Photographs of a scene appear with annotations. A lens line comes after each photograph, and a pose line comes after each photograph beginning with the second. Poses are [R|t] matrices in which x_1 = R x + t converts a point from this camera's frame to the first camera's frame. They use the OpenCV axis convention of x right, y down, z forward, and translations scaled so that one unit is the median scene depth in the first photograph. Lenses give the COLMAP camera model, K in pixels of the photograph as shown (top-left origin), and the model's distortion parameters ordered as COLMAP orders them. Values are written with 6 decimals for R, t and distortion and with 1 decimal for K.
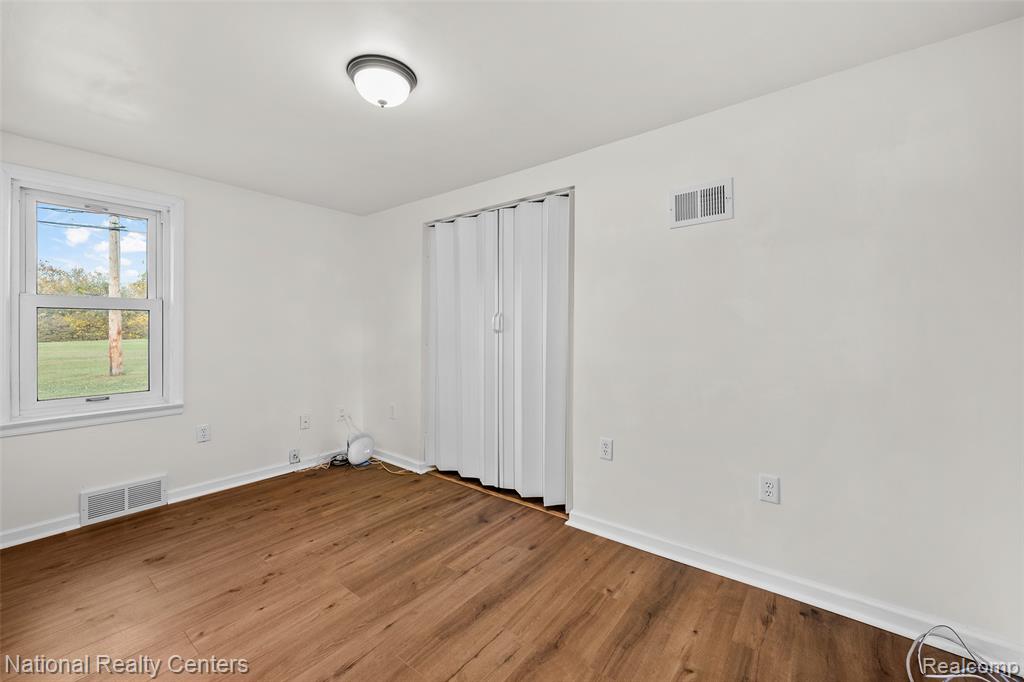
lens RADIAL K [[410.5, 0, 512.1], [0, 410.5, 333.9], [0, 0, 1]] dist [0.001503, -0.000648]
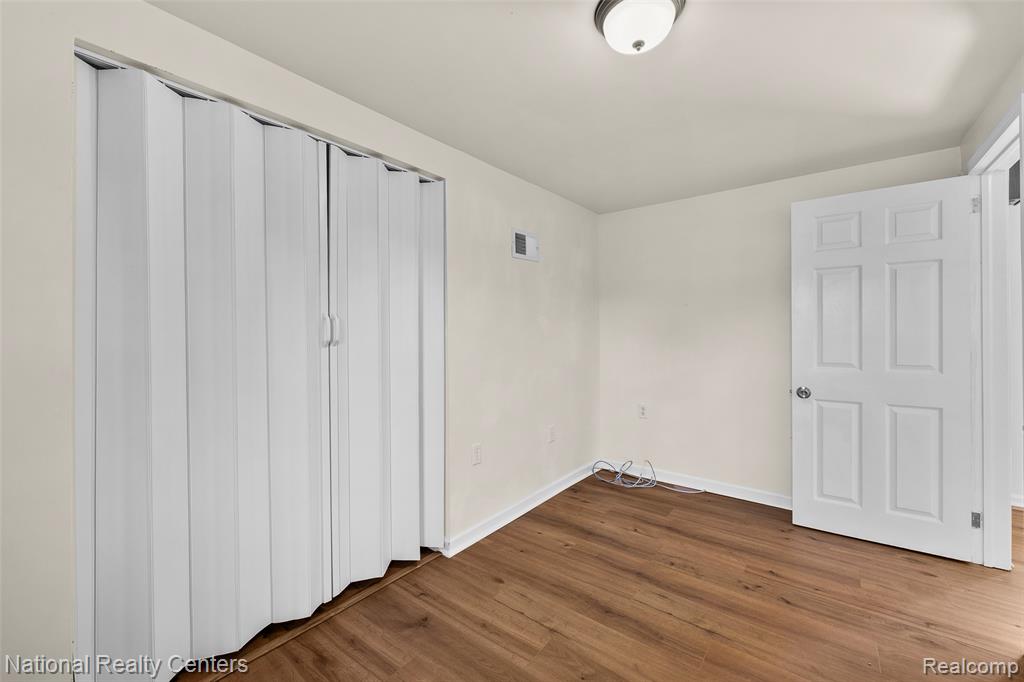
lens RADIAL K [[410.5, 0, 512.3], [0, 410.5, 336.1], [0, 0, 1]] dist [0.001503, -0.000648]
pose [[0.010086, -0.005956, 0.999931, -0.940772], [0.019855, 0.999786, 0.005755, -0.019855], [-0.999752, 0.019796, 0.010202, 1.060846]]
